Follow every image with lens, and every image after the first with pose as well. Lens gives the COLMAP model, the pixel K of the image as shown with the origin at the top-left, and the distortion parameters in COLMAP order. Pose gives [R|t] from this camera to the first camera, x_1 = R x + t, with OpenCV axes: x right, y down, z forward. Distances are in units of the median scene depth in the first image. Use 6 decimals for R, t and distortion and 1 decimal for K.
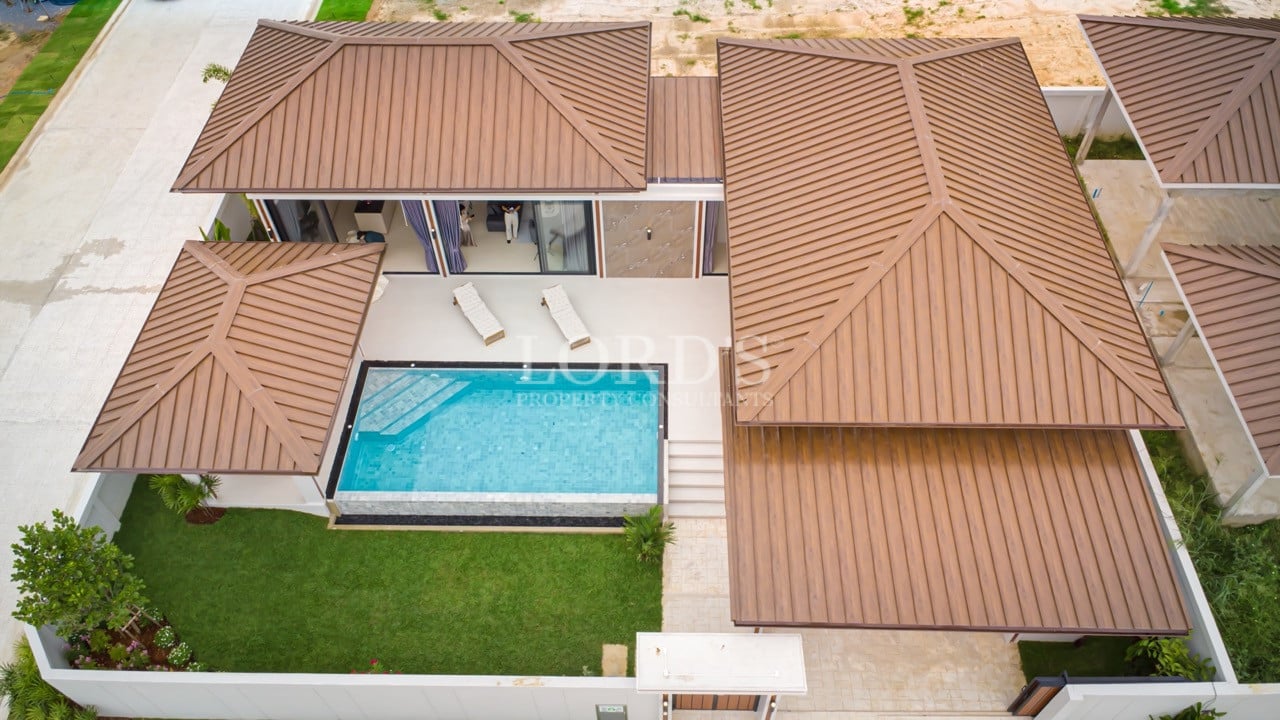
lens RADIAL K [[933.4, 0, 644.4], [0, 933.4, 365.2], [0, 0, 1]] dist [0.012882, -0.019890]
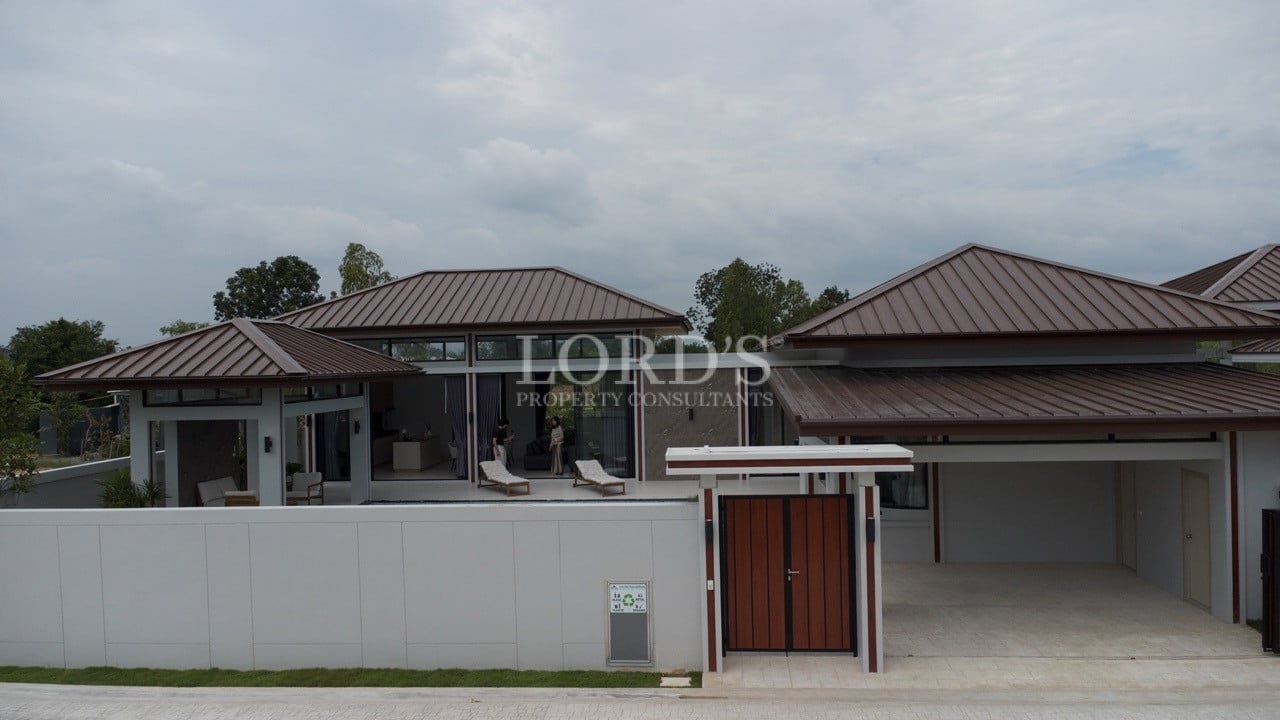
lens RADIAL K [[940.8, 0, 638.4], [0, 940.8, 352.5], [0, 0, 1]] dist [0.015256, -0.024551]
pose [[0.998125, -0.008782, -0.060583, 0.010548], [-0.041483, 0.630755, -0.774873, 0.613703], [0.045018, 0.775933, 0.629207, 0.360183]]
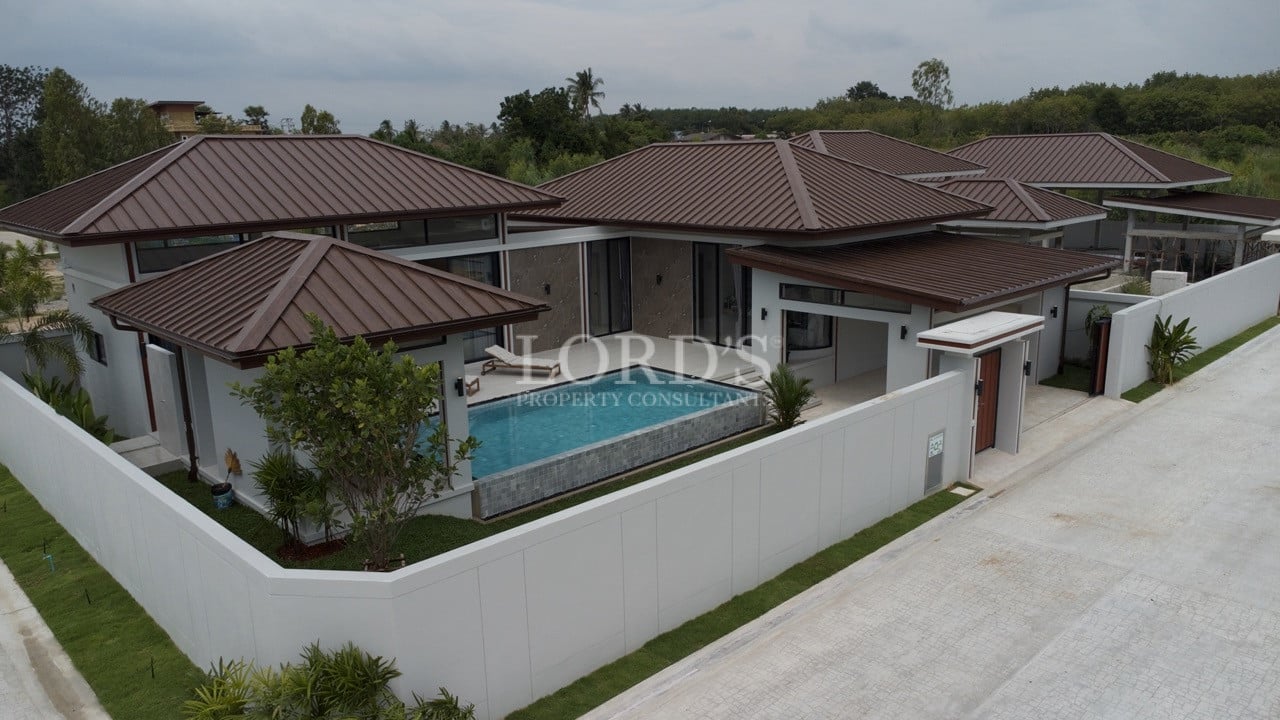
lens RADIAL K [[940.8, 0, 635.9], [0, 940.8, 356.7], [0, 0, 1]] dist [0.015256, -0.024551]
pose [[0.708217, -0.158663, 0.687935, -0.689030], [0.553999, 0.728906, -0.402219, 0.408933], [-0.437623, 0.665974, 0.604123, 0.409365]]
